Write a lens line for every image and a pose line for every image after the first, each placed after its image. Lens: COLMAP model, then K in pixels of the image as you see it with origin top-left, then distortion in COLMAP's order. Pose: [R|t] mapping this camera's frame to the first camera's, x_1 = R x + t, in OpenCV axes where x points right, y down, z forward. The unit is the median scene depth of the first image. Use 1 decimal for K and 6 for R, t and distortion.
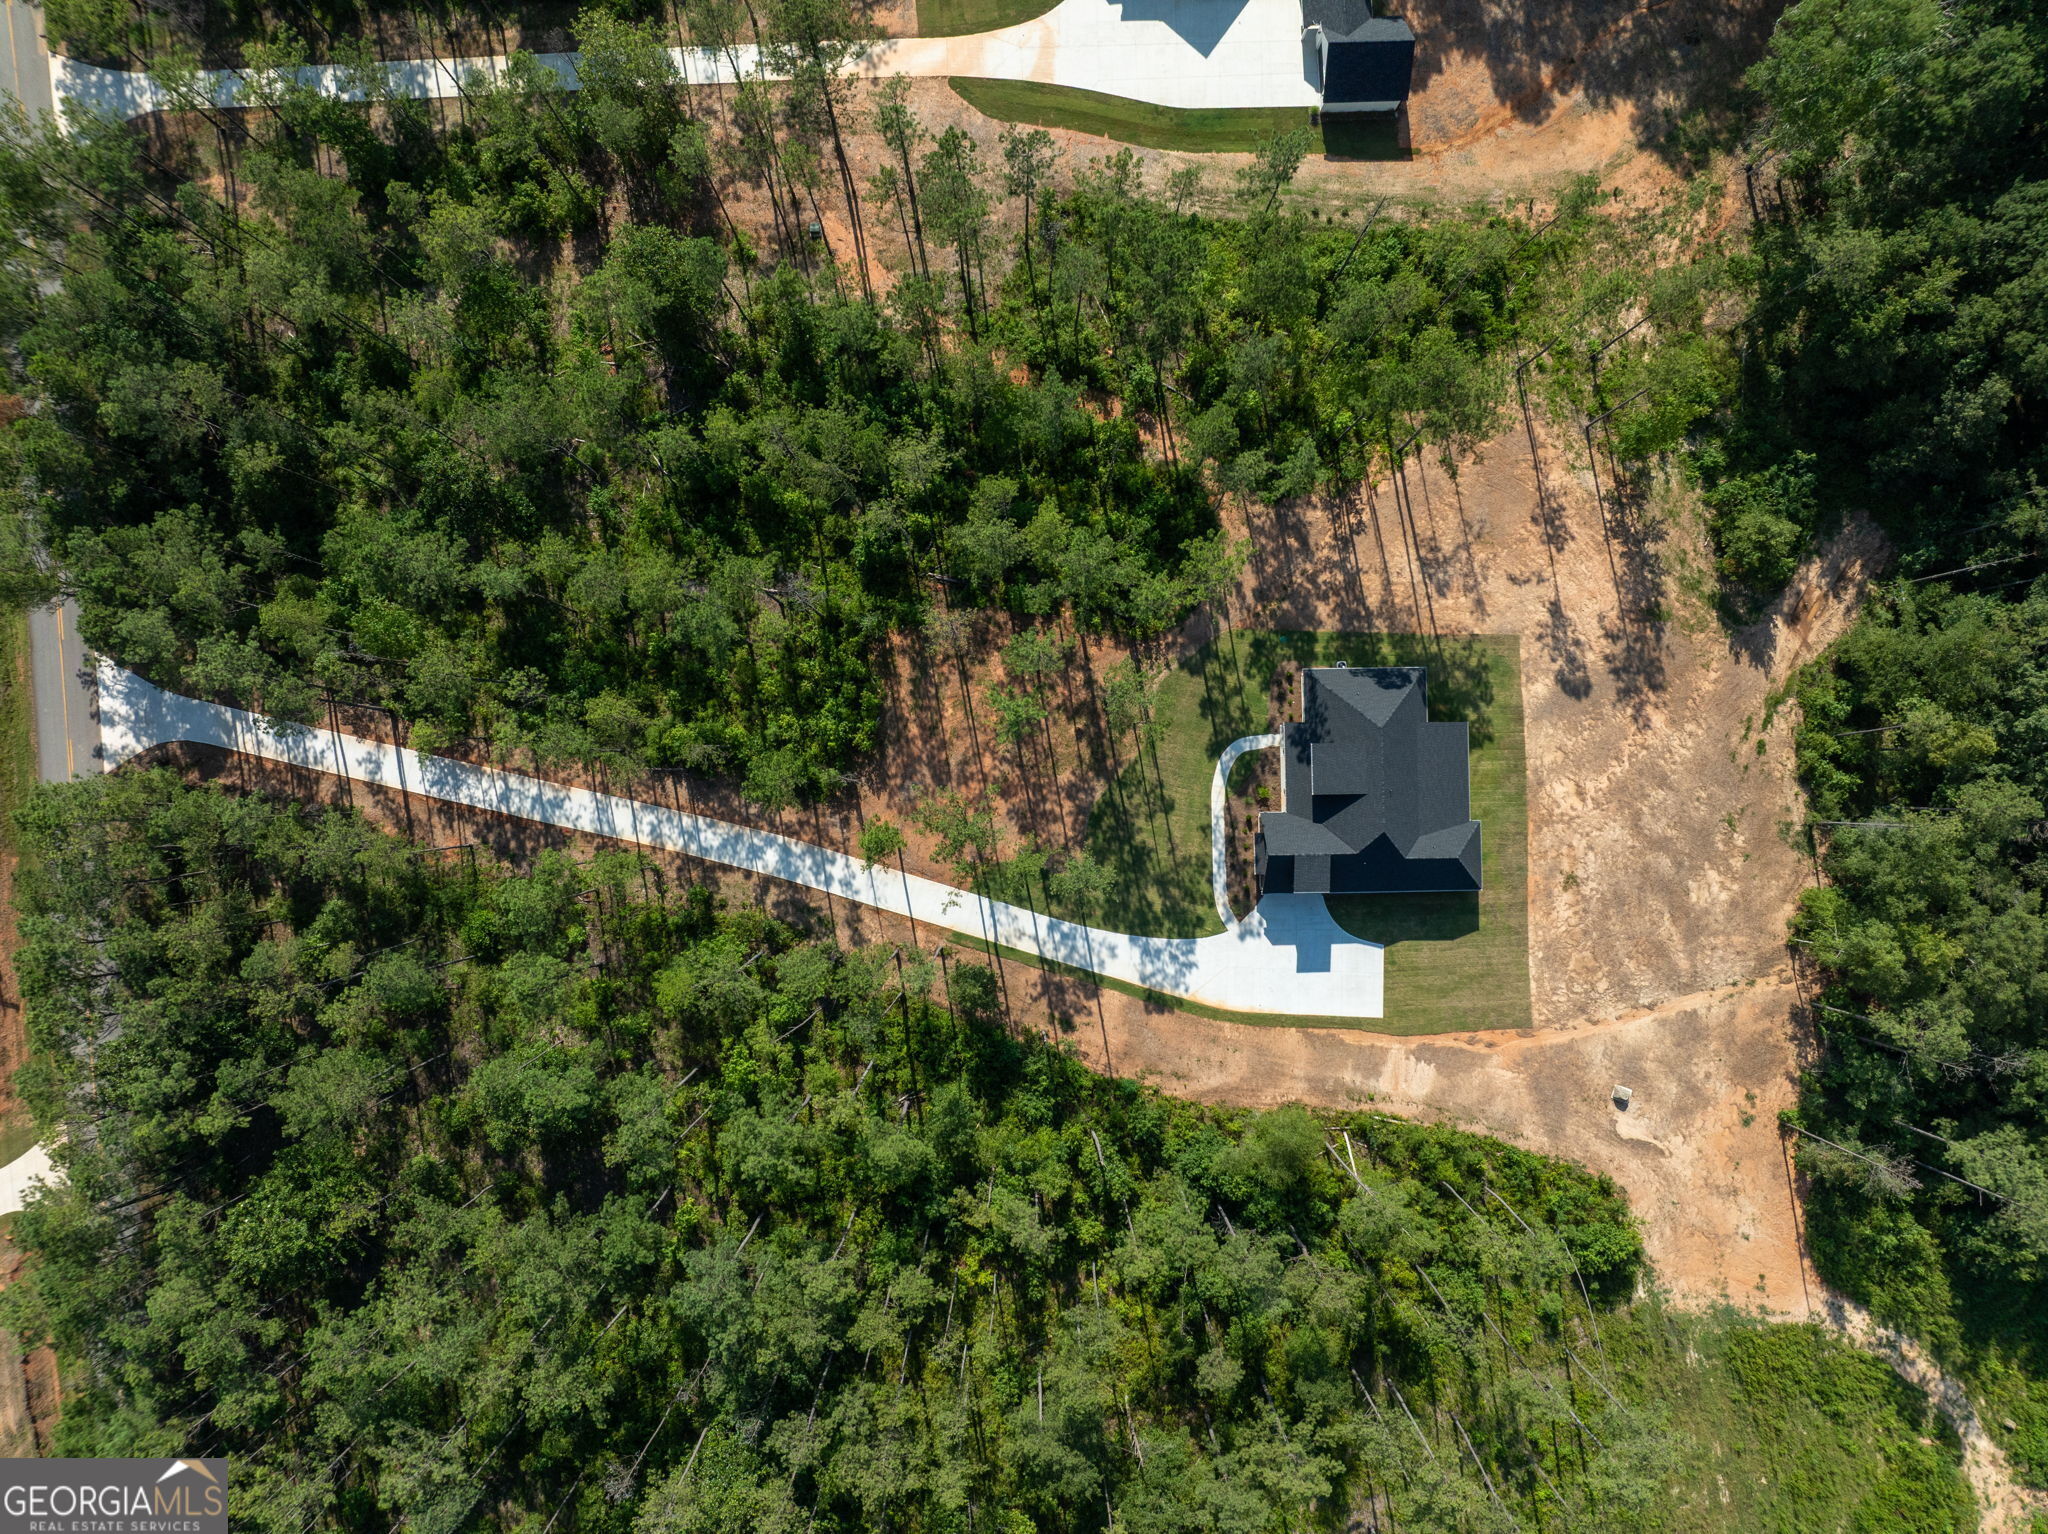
lens RADIAL K [[1433.8, 0, 1060.8], [0, 1433.8, 766.8], [0, 0, 1]] dist [-0.055282, 0.027149]
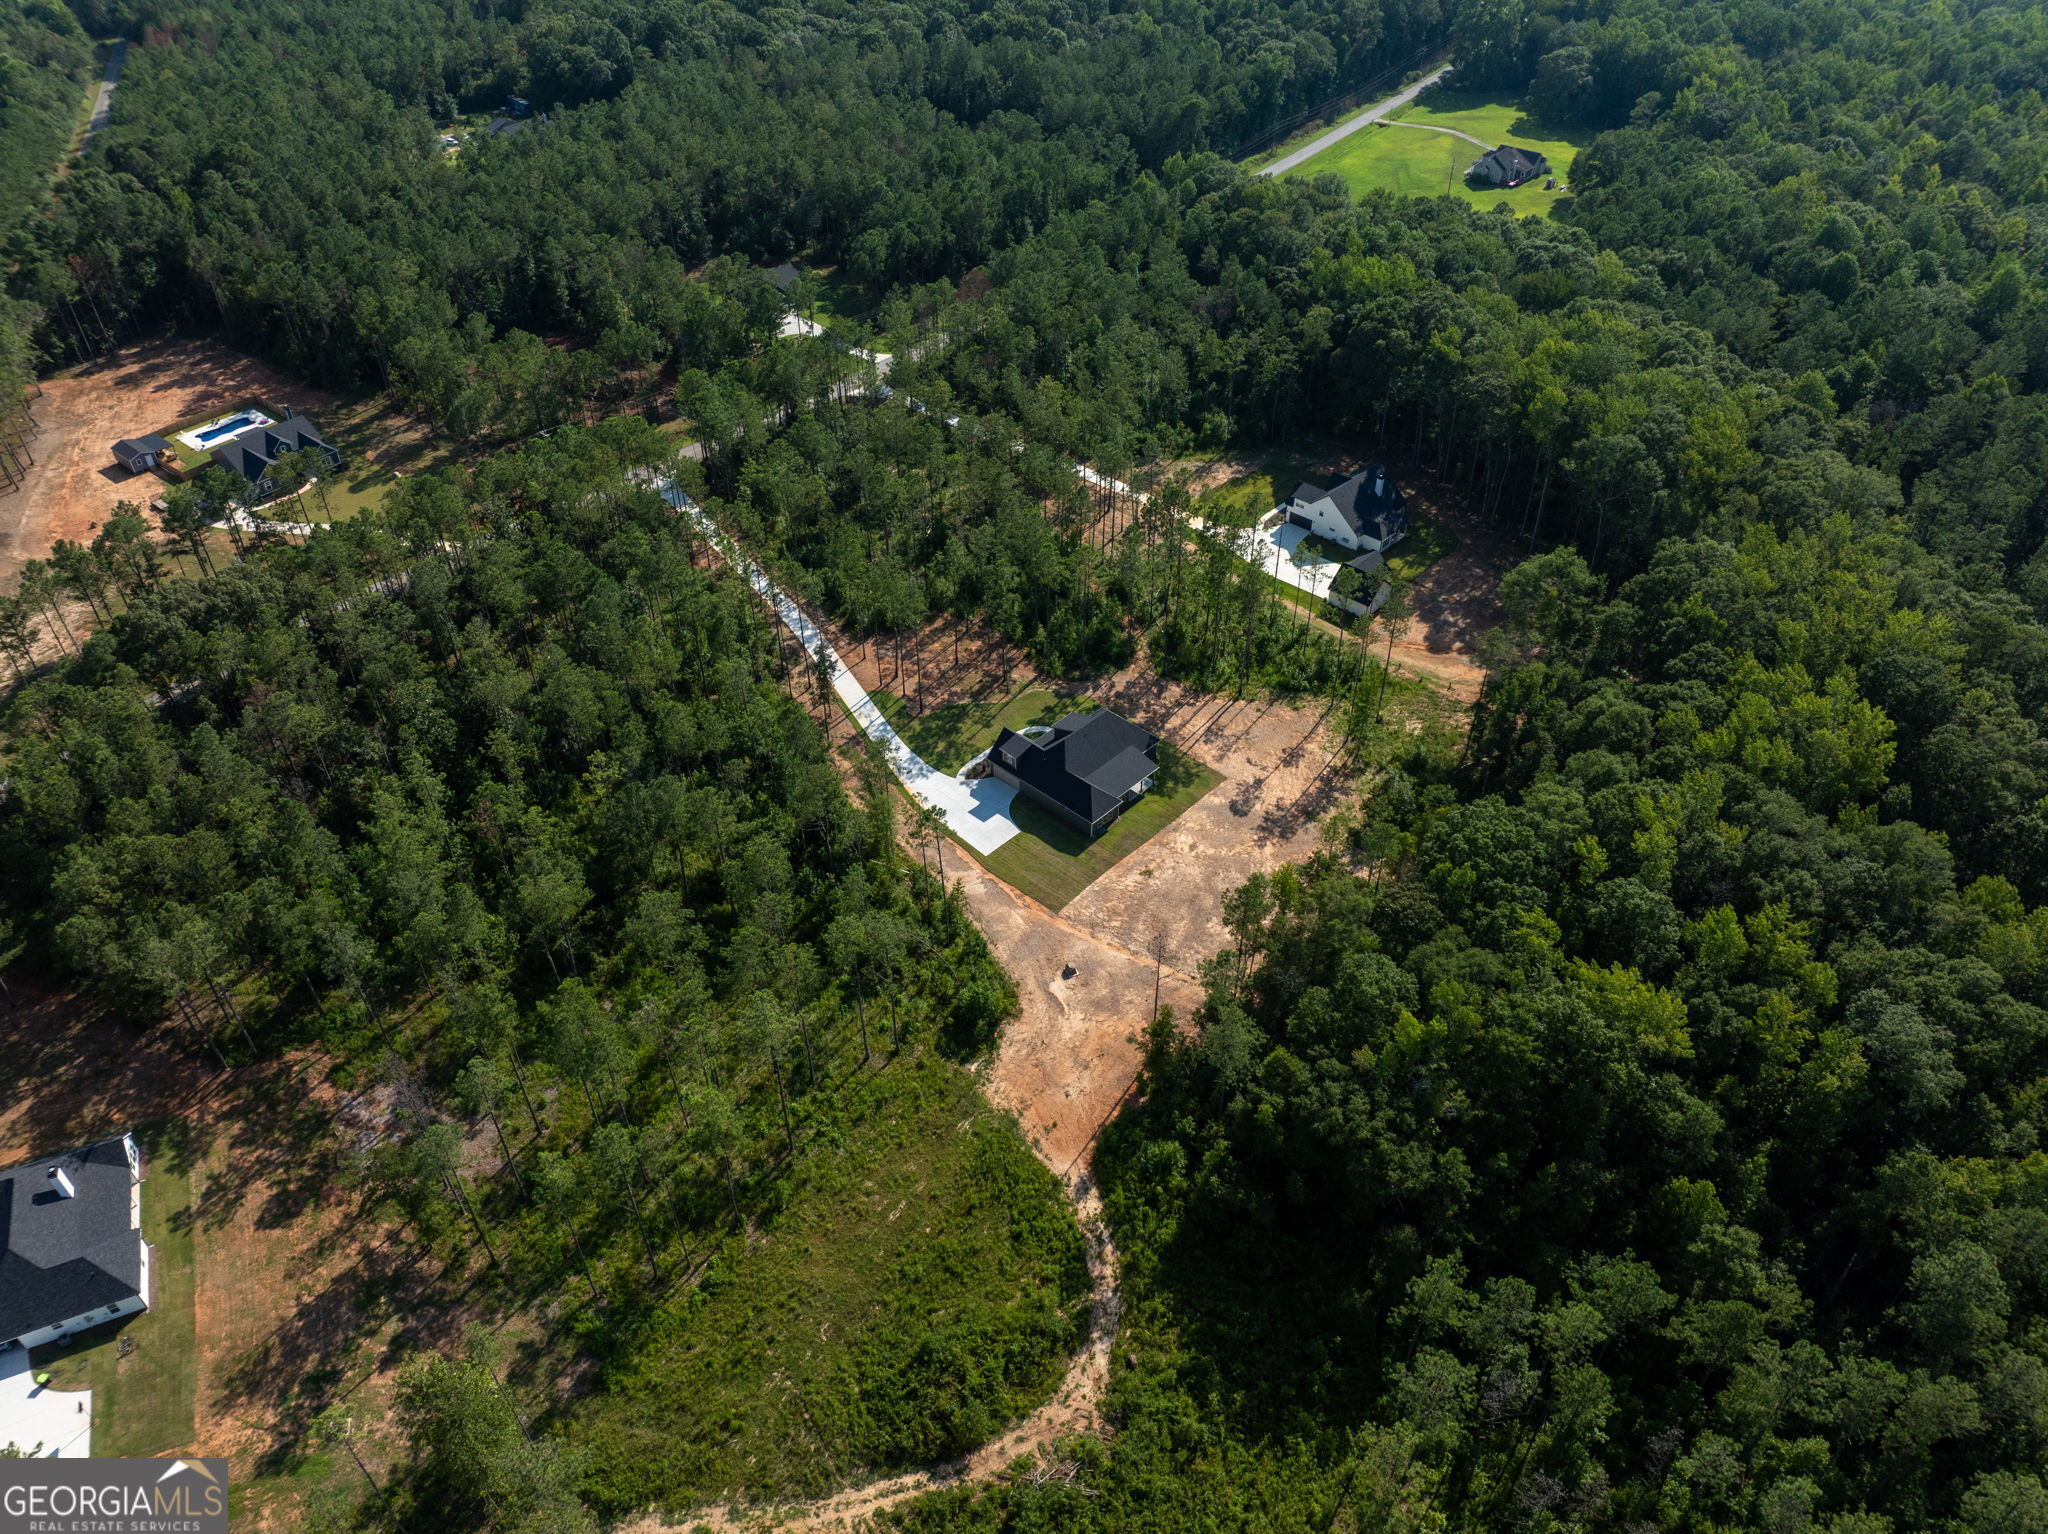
lens RADIAL K [[1433.8, 0, 1026.3], [0, 1433.8, 767.5], [0, 0, 1]] dist [-0.055282, 0.027149]
pose [[0.714641, 0.436458, -0.546619, 1.009455], [-0.699119, 0.471170, -0.537802, 0.886176], [0.022823, 0.766487, 0.641854, 0.001219]]
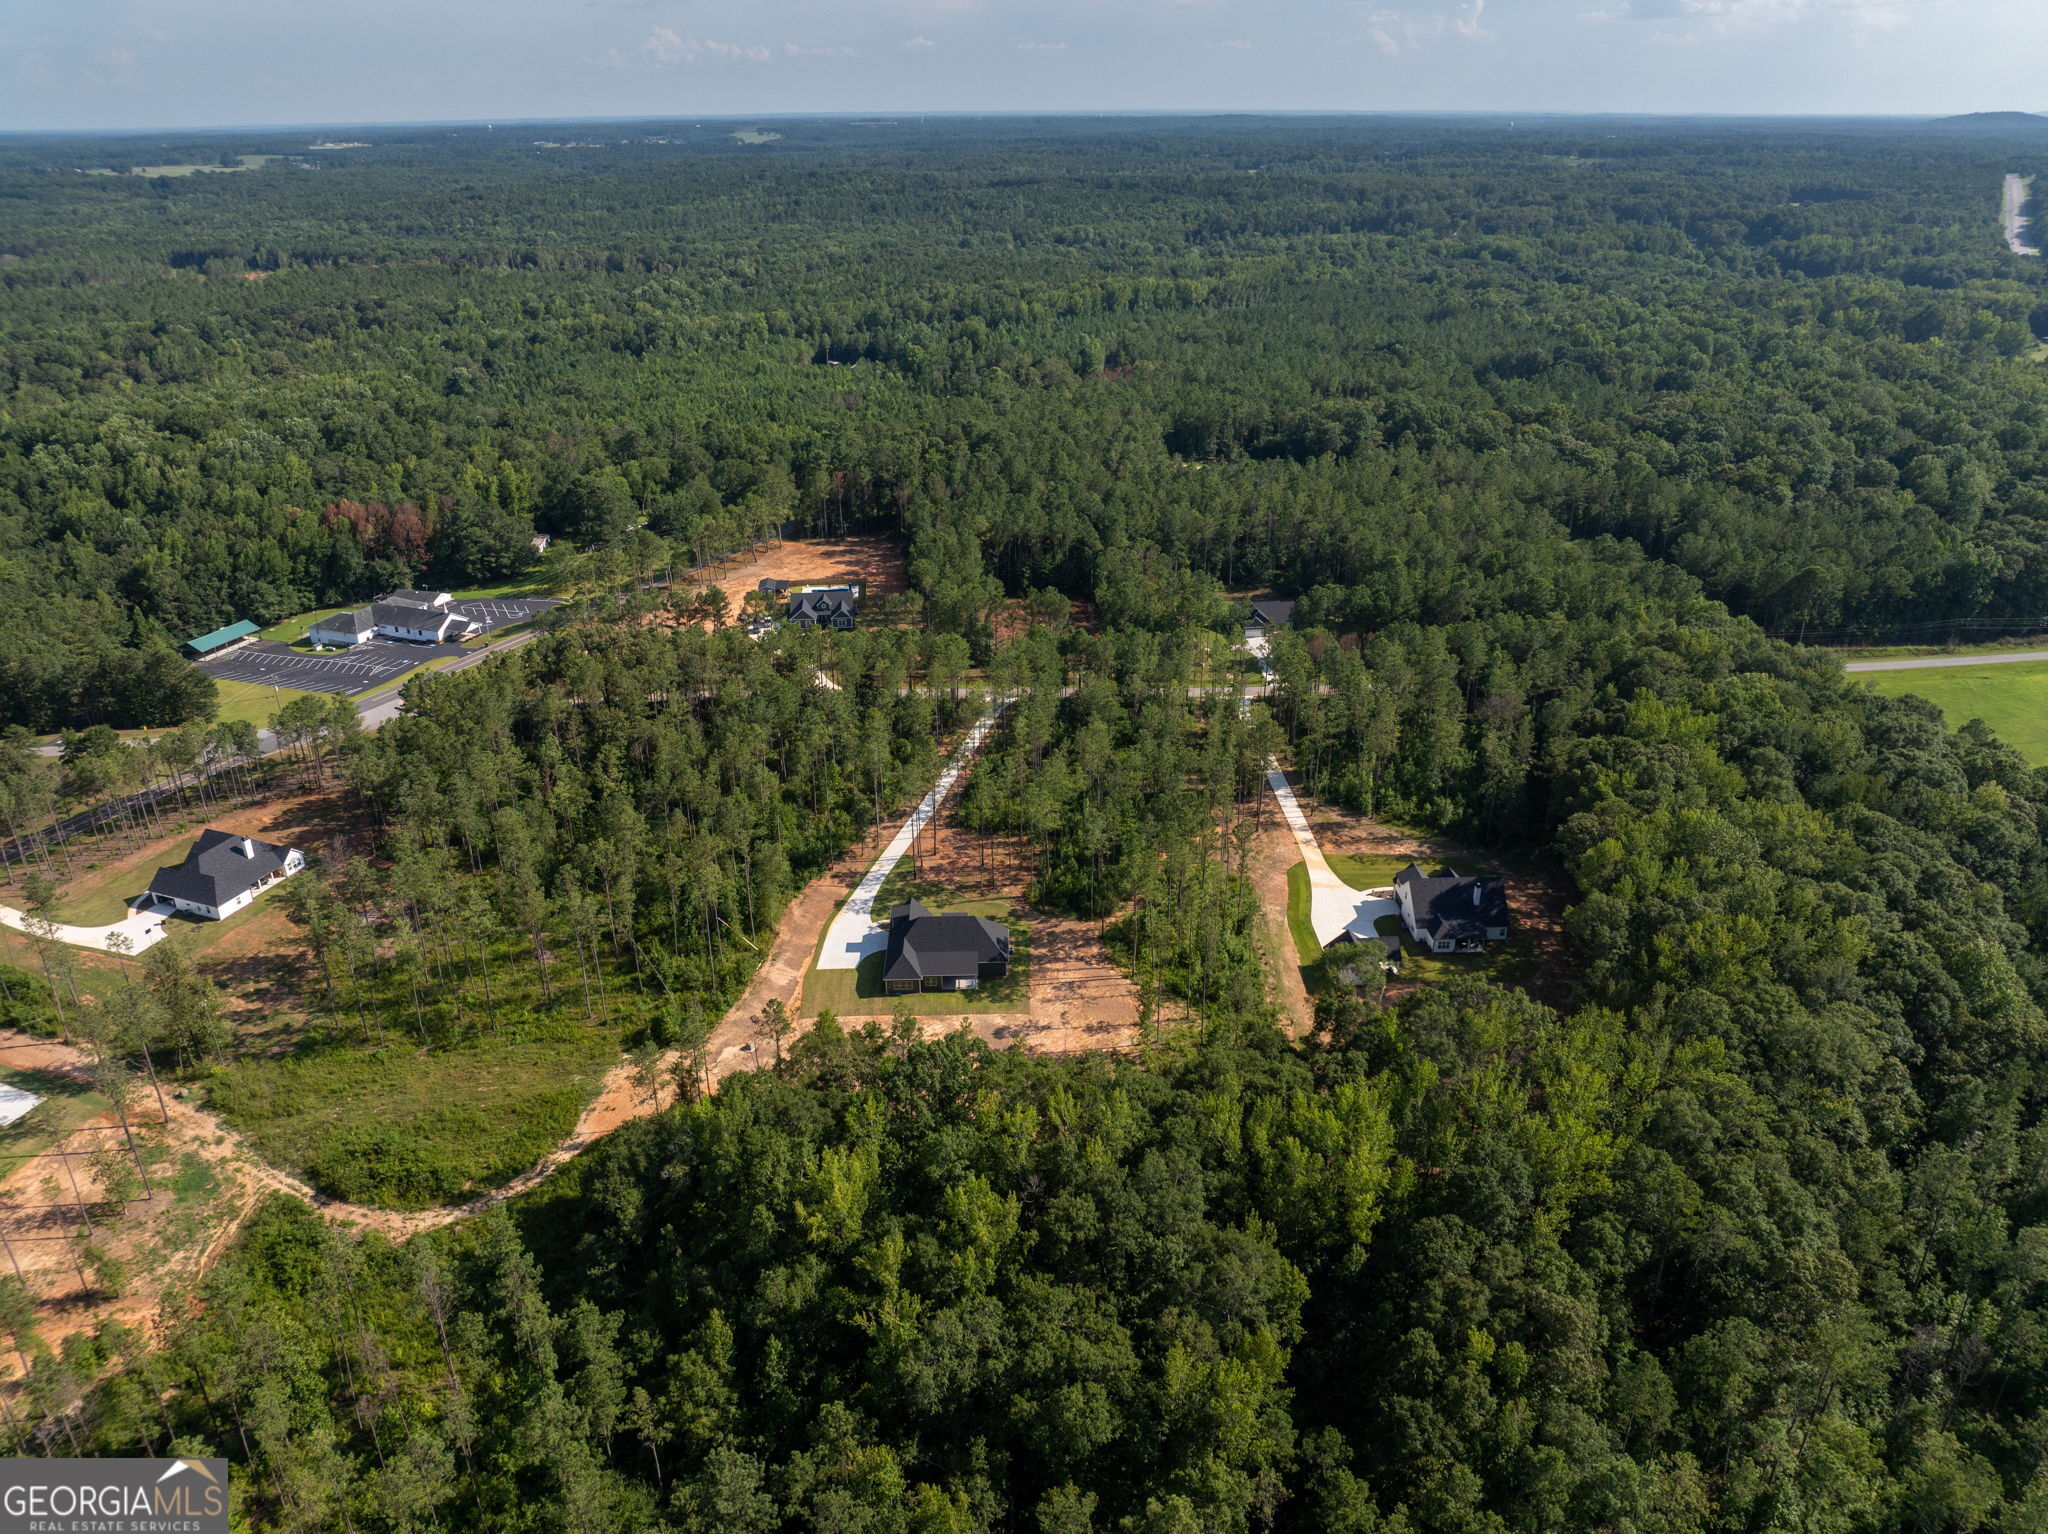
lens RADIAL K [[1433.8, 0, 1029.0], [0, 1433.8, 775.9], [0, 0, 1]] dist [-0.055282, 0.027149]
pose [[0.005389, 0.413300, -0.910579, 1.774196], [-0.999778, 0.020783, 0.003517, -0.103836], [0.020378, 0.910358, 0.413320, 0.035742]]
